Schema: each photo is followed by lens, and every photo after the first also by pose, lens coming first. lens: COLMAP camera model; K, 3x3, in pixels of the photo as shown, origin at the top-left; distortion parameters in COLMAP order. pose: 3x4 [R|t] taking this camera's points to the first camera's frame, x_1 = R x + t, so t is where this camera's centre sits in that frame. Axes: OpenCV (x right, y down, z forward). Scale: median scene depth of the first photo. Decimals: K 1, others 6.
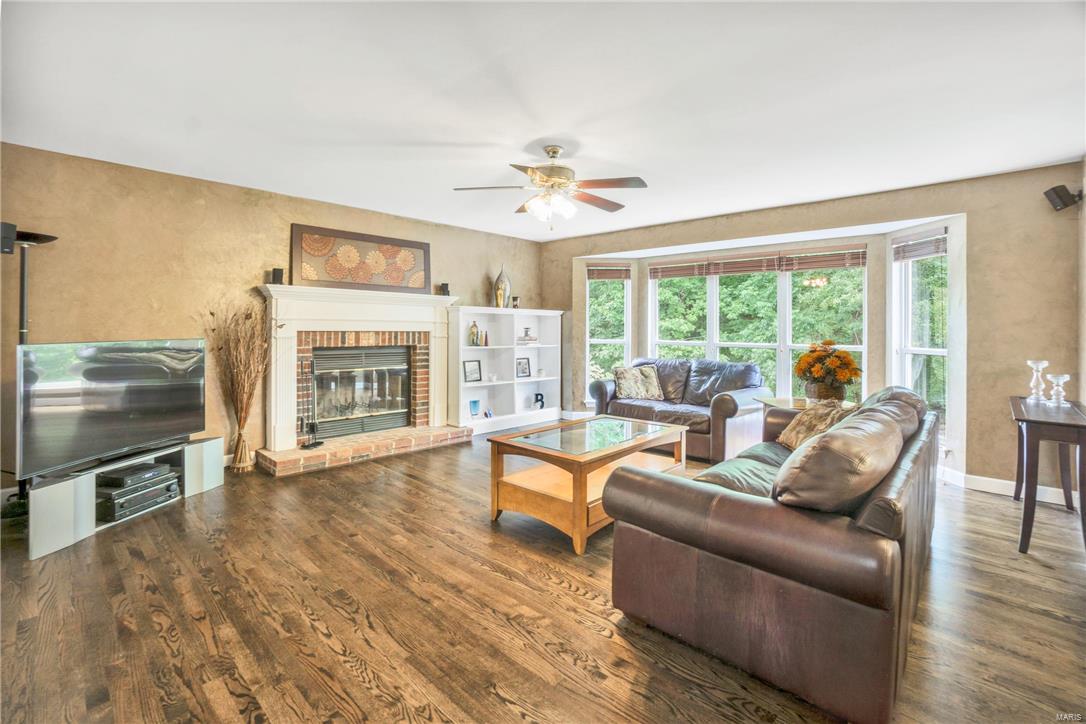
lens RADIAL K [[500.1, 0, 531.7], [0, 500.1, 327.8], [0, 0, 1]] dist [-0.079511, 0.029952]
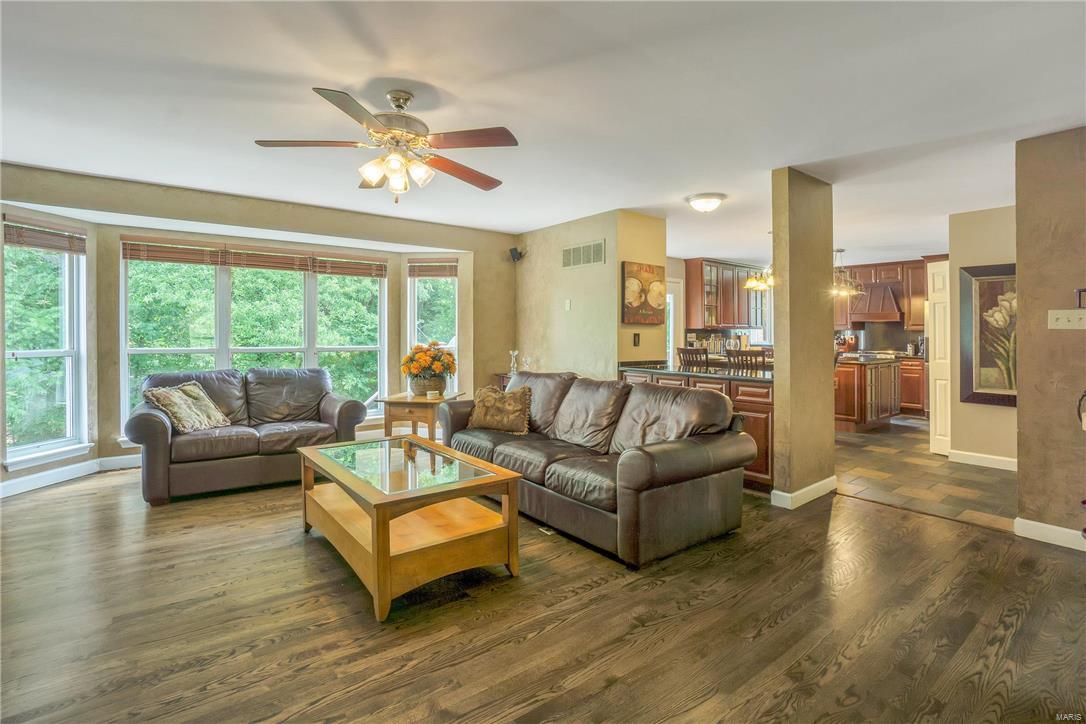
lens RADIAL K [[509.4, 0, 531.2], [0, 509.4, 330.0], [0, 0, 1]] dist [-0.026091, -0.000084]
pose [[0.152475, 0.000879, 0.988307, -0.650542], [-0.000488, 1.000000, -0.000814, -0.000547], [-0.988307, -0.000358, 0.152475, 0.636830]]
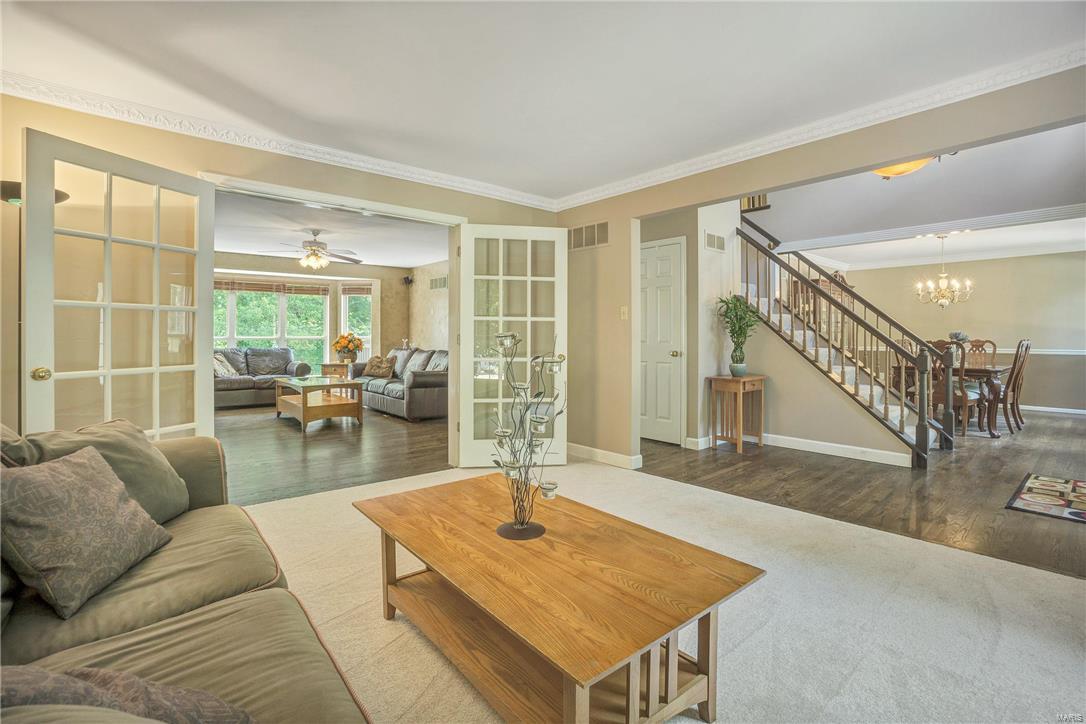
lens RADIAL K [[500.1, 0, 531.7], [0, 500.1, 327.8], [0, 0, 1]] dist [-0.079511, 0.029952]
pose [[0.102101, 0.007980, 0.994742, -1.651036], [0.000616, 0.999967, -0.008085, 0.027682], [-0.994774, 0.001438, 0.102093, -0.025915]]
